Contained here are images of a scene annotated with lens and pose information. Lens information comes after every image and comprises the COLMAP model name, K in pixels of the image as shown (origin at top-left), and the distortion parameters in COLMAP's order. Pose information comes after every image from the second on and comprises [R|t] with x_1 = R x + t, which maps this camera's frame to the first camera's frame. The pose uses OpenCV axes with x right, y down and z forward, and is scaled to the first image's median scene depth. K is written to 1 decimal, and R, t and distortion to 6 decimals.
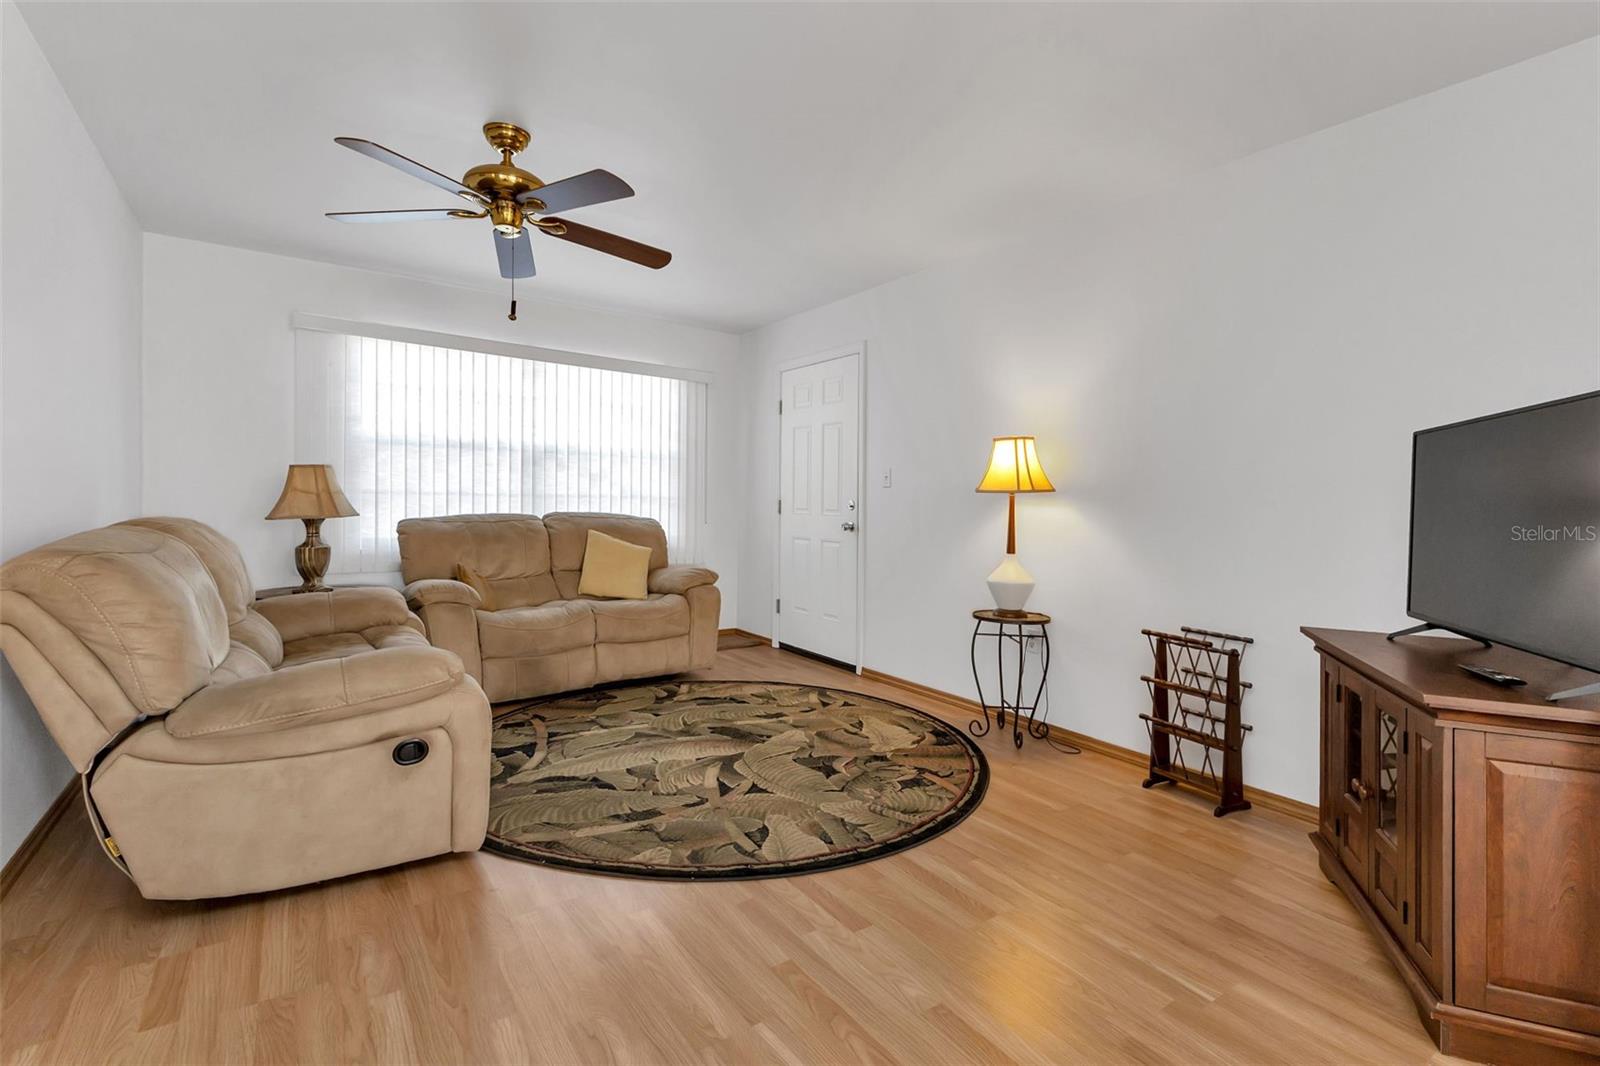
lens RADIAL K [[736.8, 0, 800.0], [0, 736.8, 508.7], [0, 0, 1]] dist [0.025287, -0.008467]
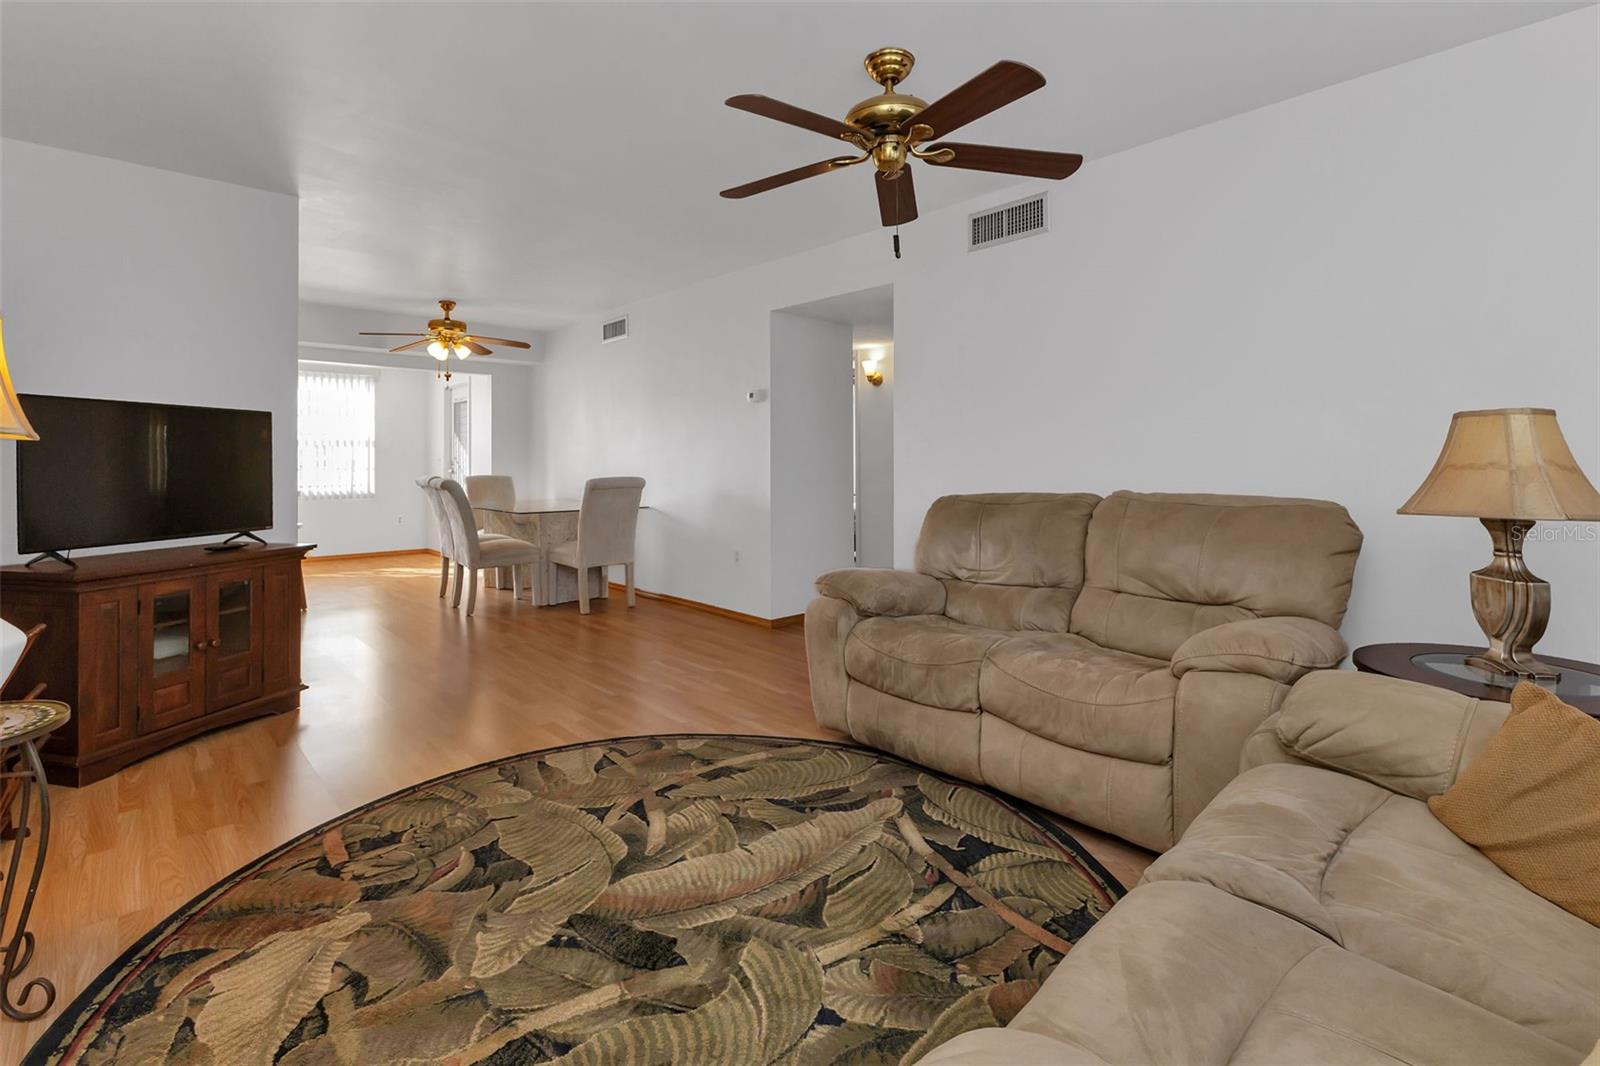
lens RADIAL K [[727.5, 0, 798.1], [0, 727.5, 457.9], [0, 0, 1]] dist [-0.001174, -0.000239]
pose [[-0.989344, -0.020795, -0.144107, -0.152022], [-0.020283, 0.999782, -0.005025, -0.019854], [0.144180, -0.002049, -0.989549, 1.819792]]
